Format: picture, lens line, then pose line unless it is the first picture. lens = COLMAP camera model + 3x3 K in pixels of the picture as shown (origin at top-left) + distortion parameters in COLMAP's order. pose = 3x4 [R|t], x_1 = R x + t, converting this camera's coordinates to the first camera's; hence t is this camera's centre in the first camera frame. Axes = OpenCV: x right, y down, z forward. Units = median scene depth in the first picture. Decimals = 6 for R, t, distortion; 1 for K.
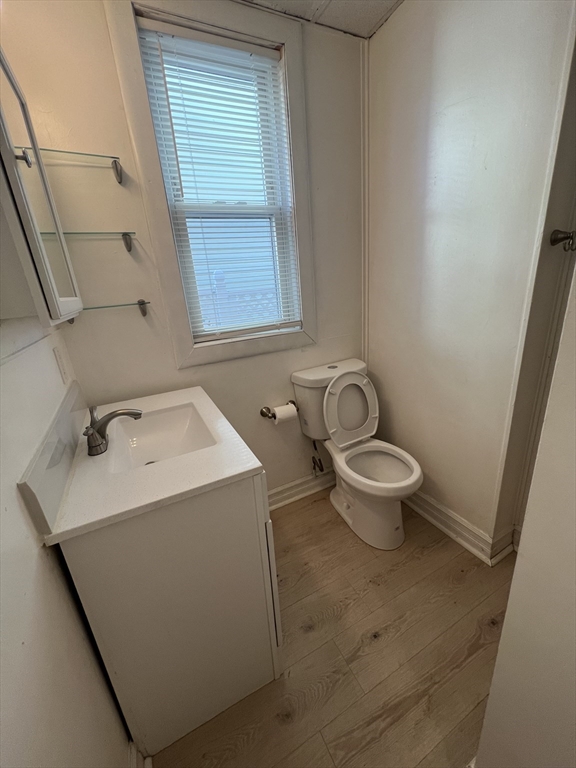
lens RADIAL K [[307.7, 0, 288.0], [0, 307.7, 384.0], [0, 0, 1]] dist [-0.000202, -0.000101]
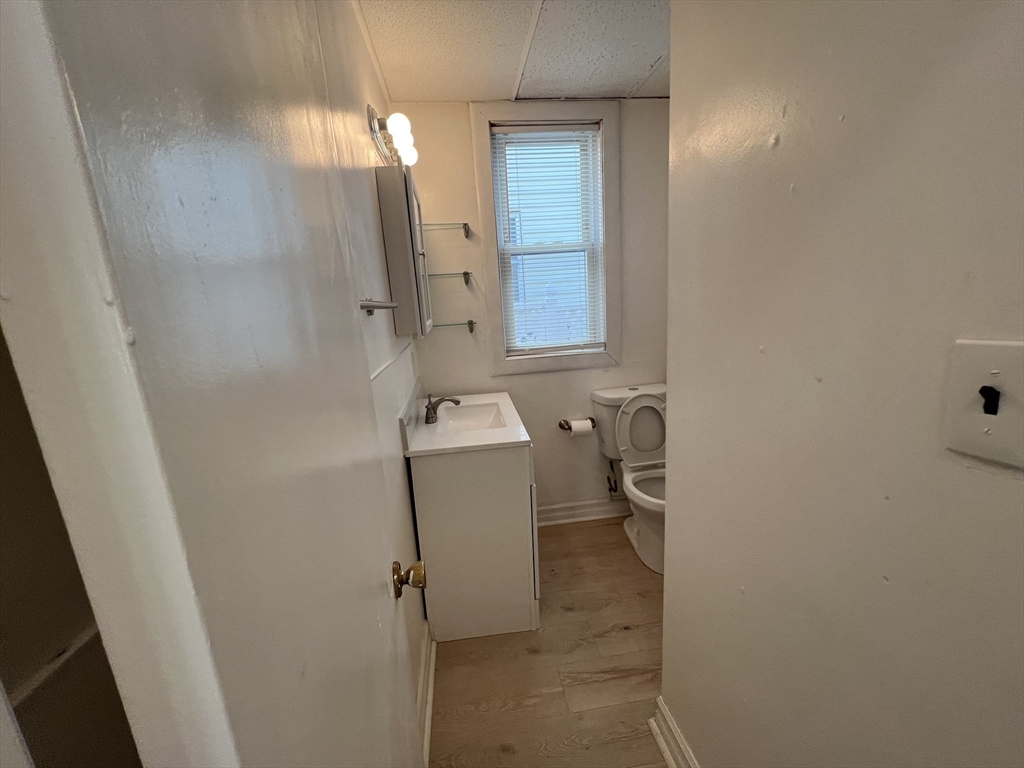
lens RADIAL K [[410.2, 0, 514.5], [0, 410.2, 385.6], [0, 0, 1]] dist [-0.000202, -0.000101]
pose [[0.943489, 0.089283, -0.319151, 0.244444], [-0.115060, 0.991371, -0.062807, 0.077306], [0.310790, 0.095979, 0.945620, -0.491408]]
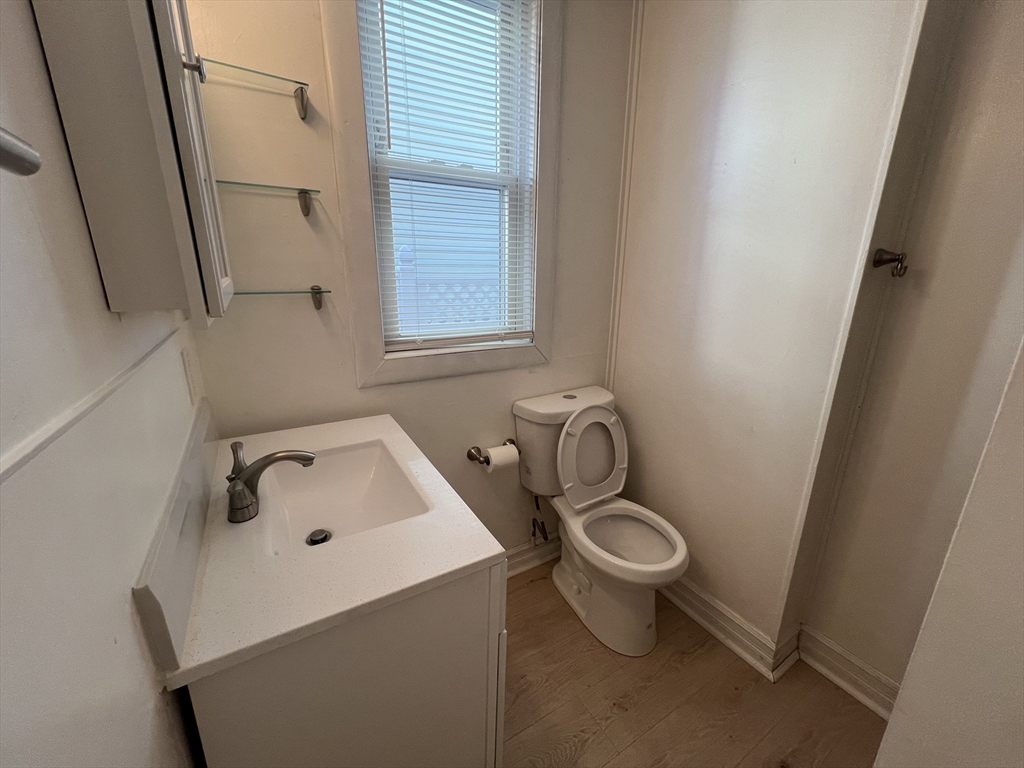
lens RADIAL K [[410.2, 0, 514.5], [0, 410.2, 385.6], [0, 0, 1]] dist [-0.000202, -0.000101]
pose [[0.993284, 0.067098, 0.094262, -0.095295], [-0.062634, 0.996806, -0.049551, -0.029725], [-0.097285, 0.043314, 0.994314, 0.046107]]
